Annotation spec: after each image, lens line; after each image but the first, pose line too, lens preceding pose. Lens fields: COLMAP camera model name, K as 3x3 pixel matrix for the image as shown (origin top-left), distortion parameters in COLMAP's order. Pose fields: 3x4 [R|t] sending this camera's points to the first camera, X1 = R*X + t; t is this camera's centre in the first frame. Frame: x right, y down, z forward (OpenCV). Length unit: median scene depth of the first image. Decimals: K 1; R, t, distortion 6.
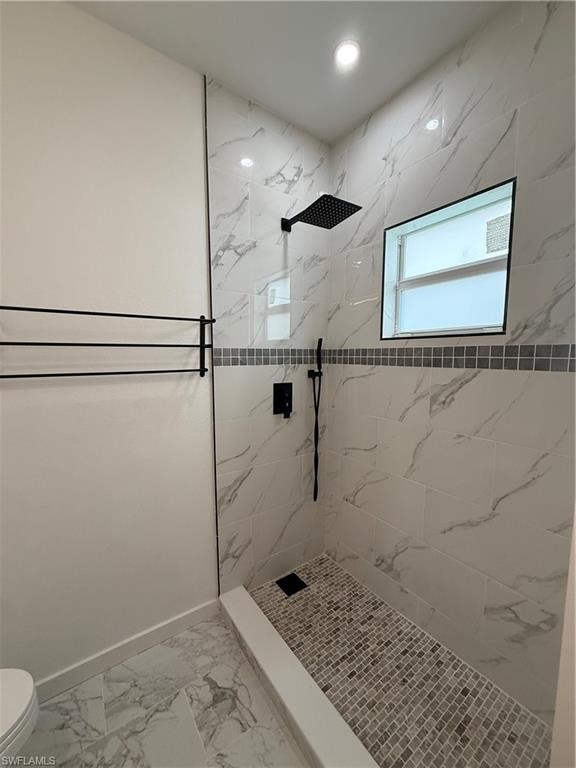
lens RADIAL K [[305.8, 0, 288.2], [0, 305.8, 383.4], [0, 0, 1]] dist [-0.001814, 0.000173]
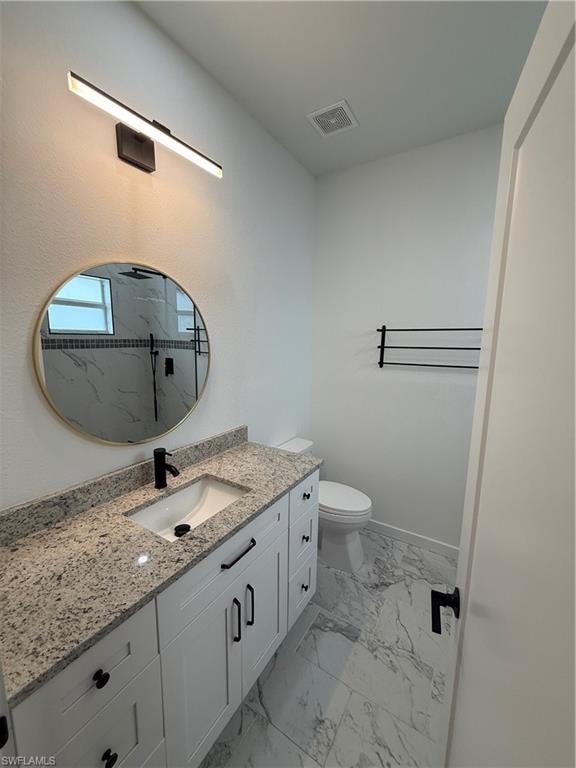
lens RADIAL K [[305.8, 0, 291.1], [0, 305.8, 383.6], [0, 0, 1]] dist [-0.001814, 0.000173]
pose [[0.387531, 0.138453, -0.911400, 0.495367], [-0.096394, 0.989323, 0.109304, -0.035278], [0.916803, 0.045495, 0.396739, -0.262737]]
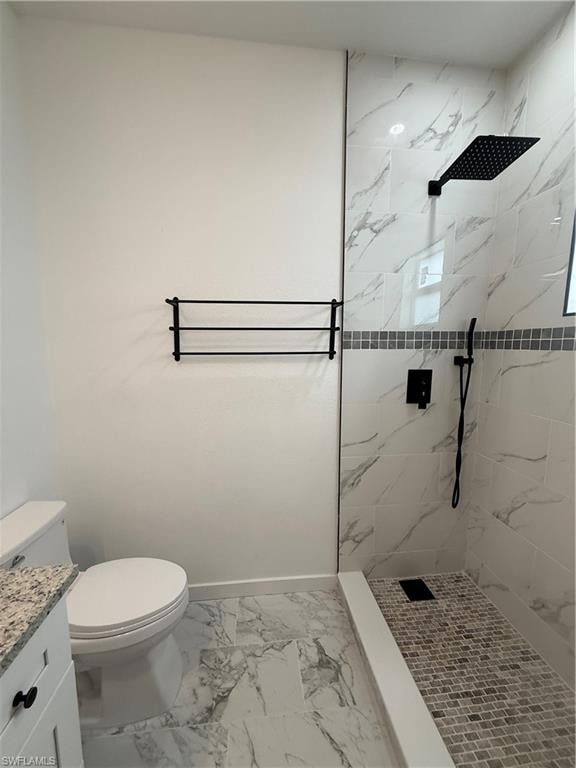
lens RADIAL K [[305.8, 0, 288.0], [0, 305.8, 383.6], [0, 0, 1]] dist [-0.001814, 0.000173]
pose [[0.874305, 0.061809, -0.481425, 0.094462], [-0.045155, 0.997915, 0.046115, 0.018965], [0.483272, -0.018580, 0.875273, 0.030386]]
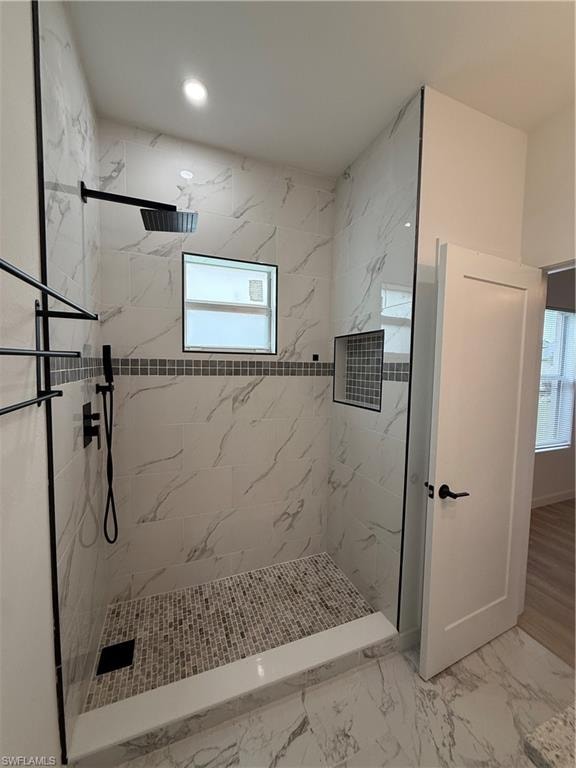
lens RADIAL K [[305.8, 0, 287.5], [0, 305.8, 383.8], [0, 0, 1]] dist [-0.001814, 0.000173]
pose [[0.241404, -0.061258, 0.968489, -0.741493], [0.070904, 0.996452, 0.045354, -0.058458], [-0.967831, 0.057721, 0.244891, 0.420452]]
